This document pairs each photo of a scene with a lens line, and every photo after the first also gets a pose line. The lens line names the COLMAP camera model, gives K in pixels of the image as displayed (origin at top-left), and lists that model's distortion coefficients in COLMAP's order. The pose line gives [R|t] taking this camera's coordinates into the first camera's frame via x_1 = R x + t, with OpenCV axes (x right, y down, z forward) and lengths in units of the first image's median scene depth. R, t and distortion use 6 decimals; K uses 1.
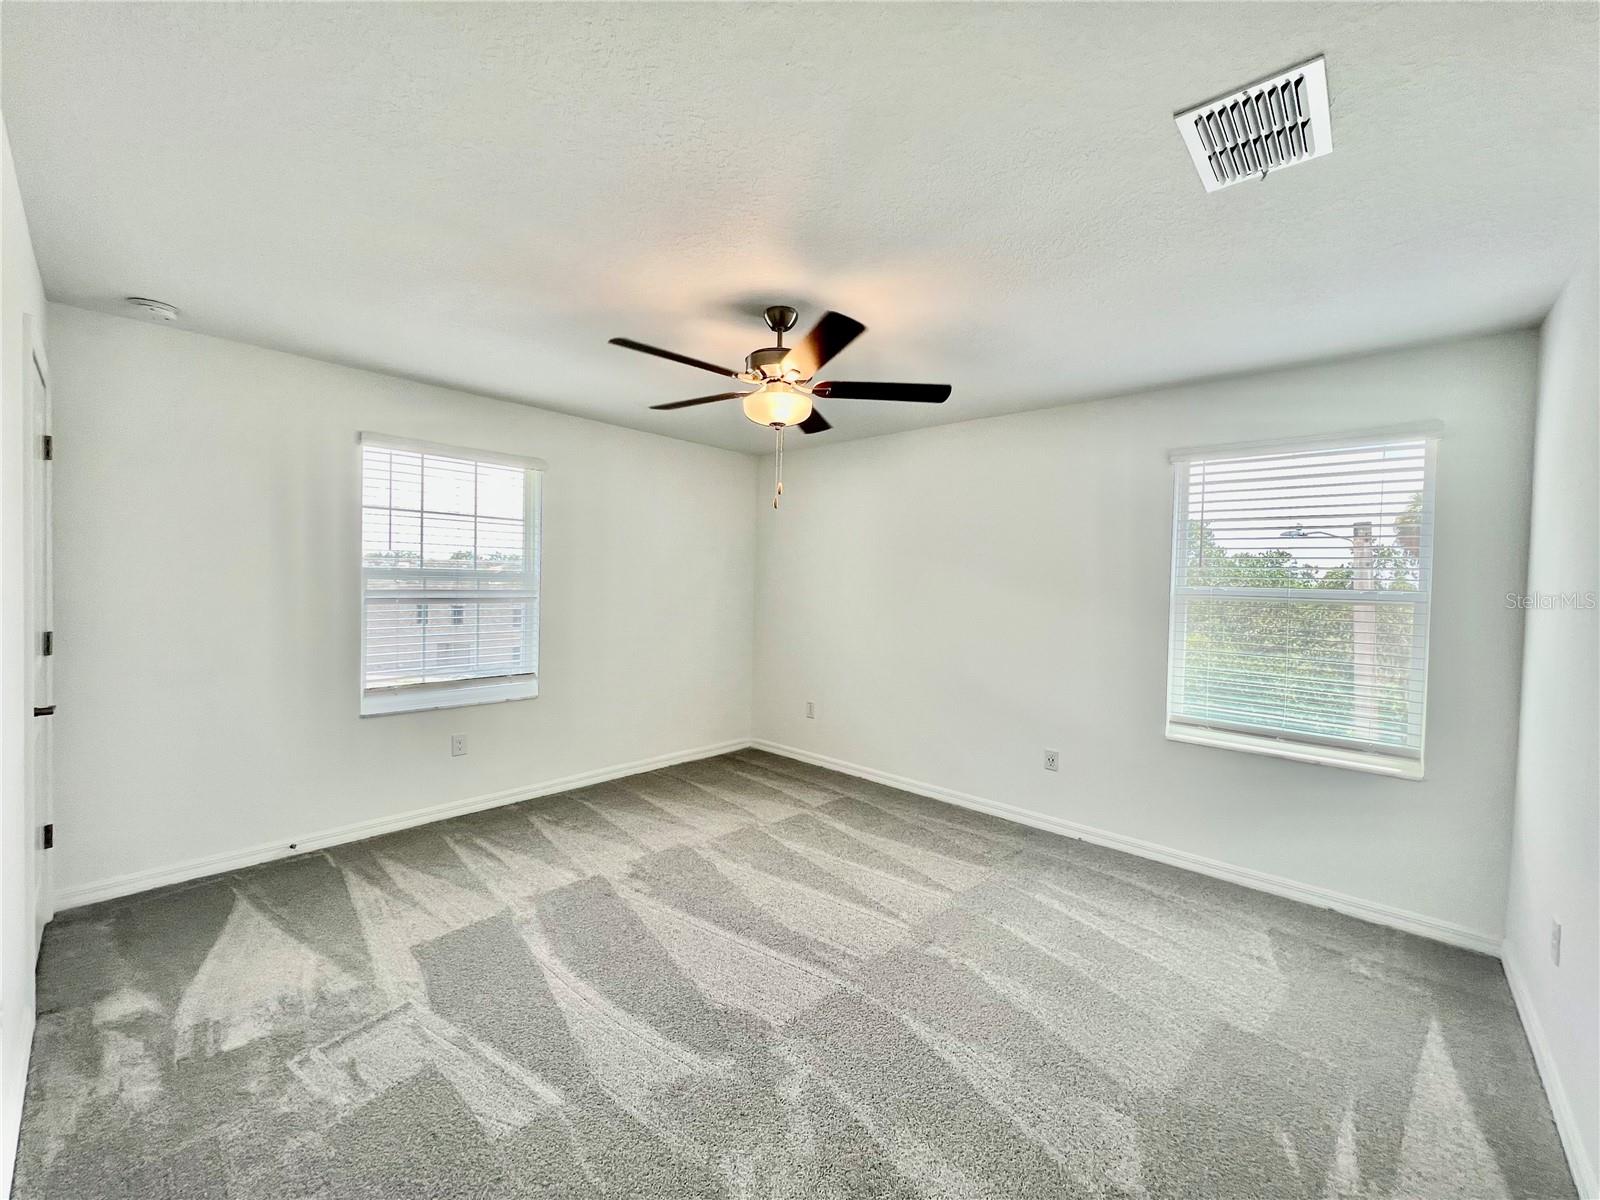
lens RADIAL K [[640.6, 0, 798.7], [0, 640.6, 602.8], [0, 0, 1]] dist [-0.001775, -0.000820]
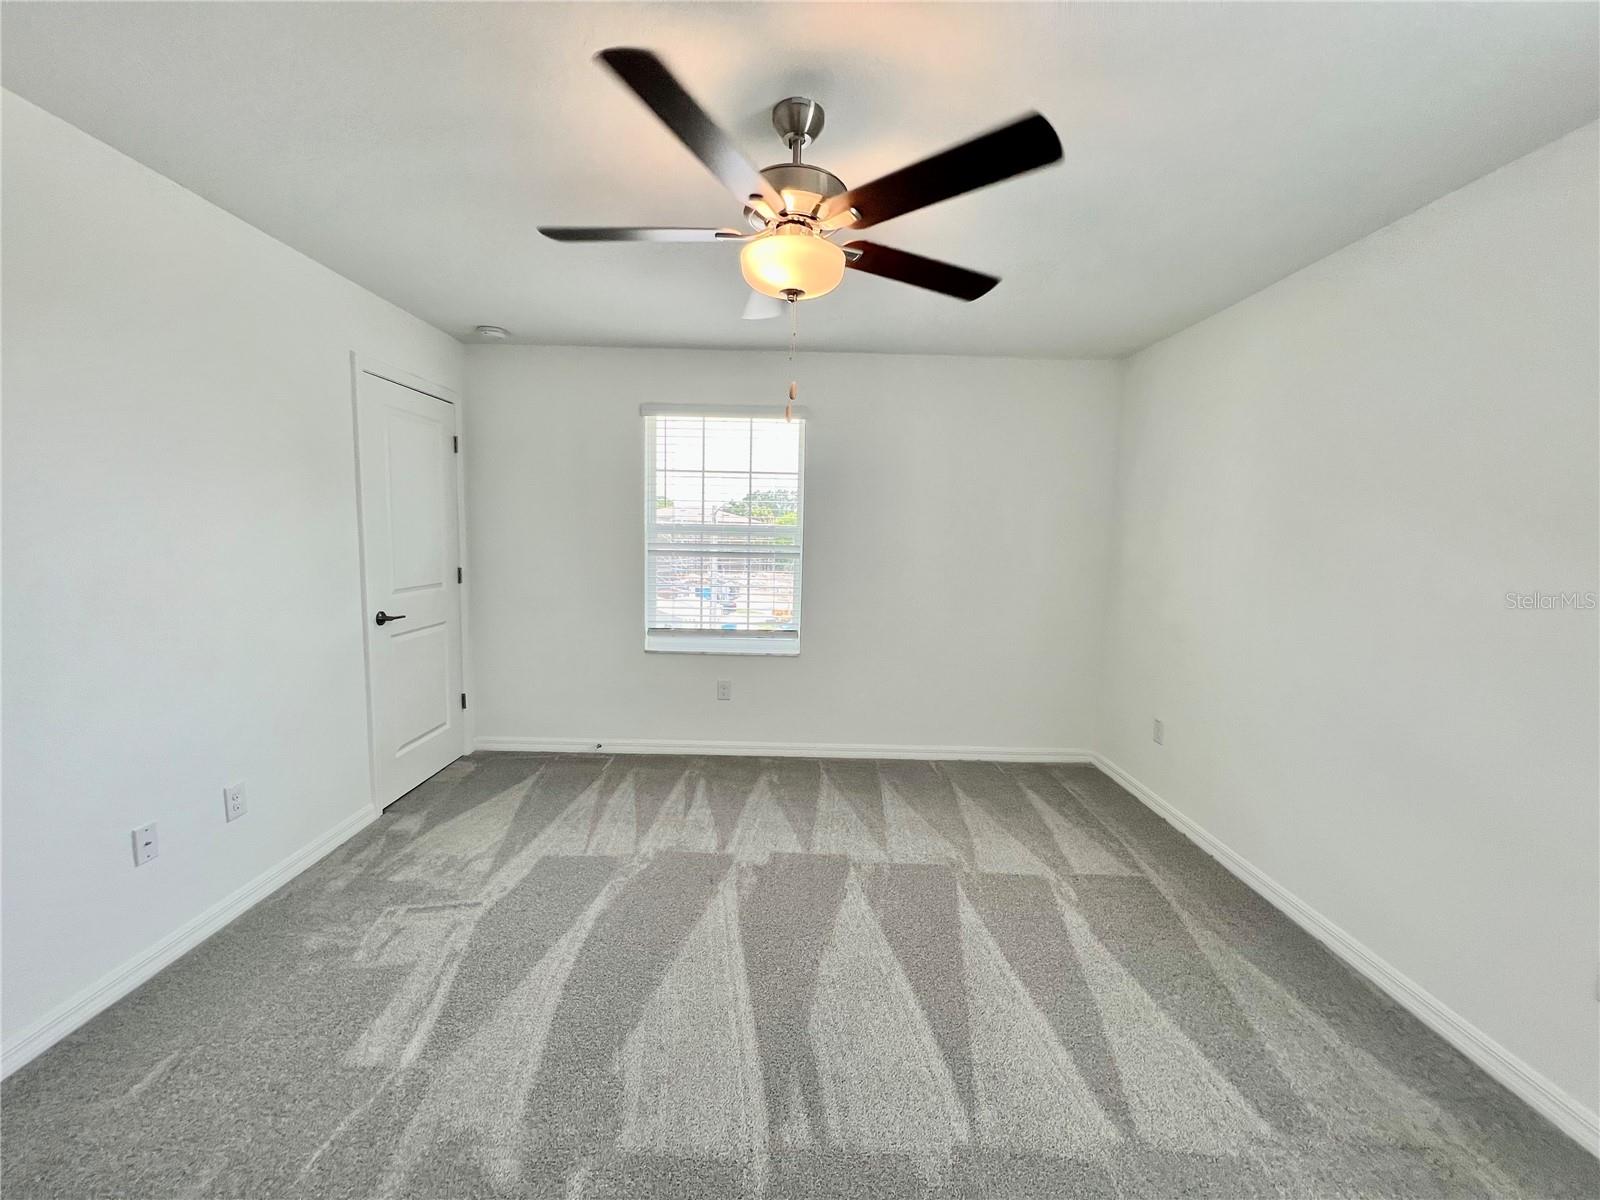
lens RADIAL K [[640.6, 0, 789.2], [0, 640.6, 600.5], [0, 0, 1]] dist [-0.001775, -0.000820]
pose [[0.679688, 0.071305, -0.730027, 0.354260], [-0.030685, 0.997157, 0.068827, -0.004078], [0.732859, -0.024380, 0.679943, 0.406560]]
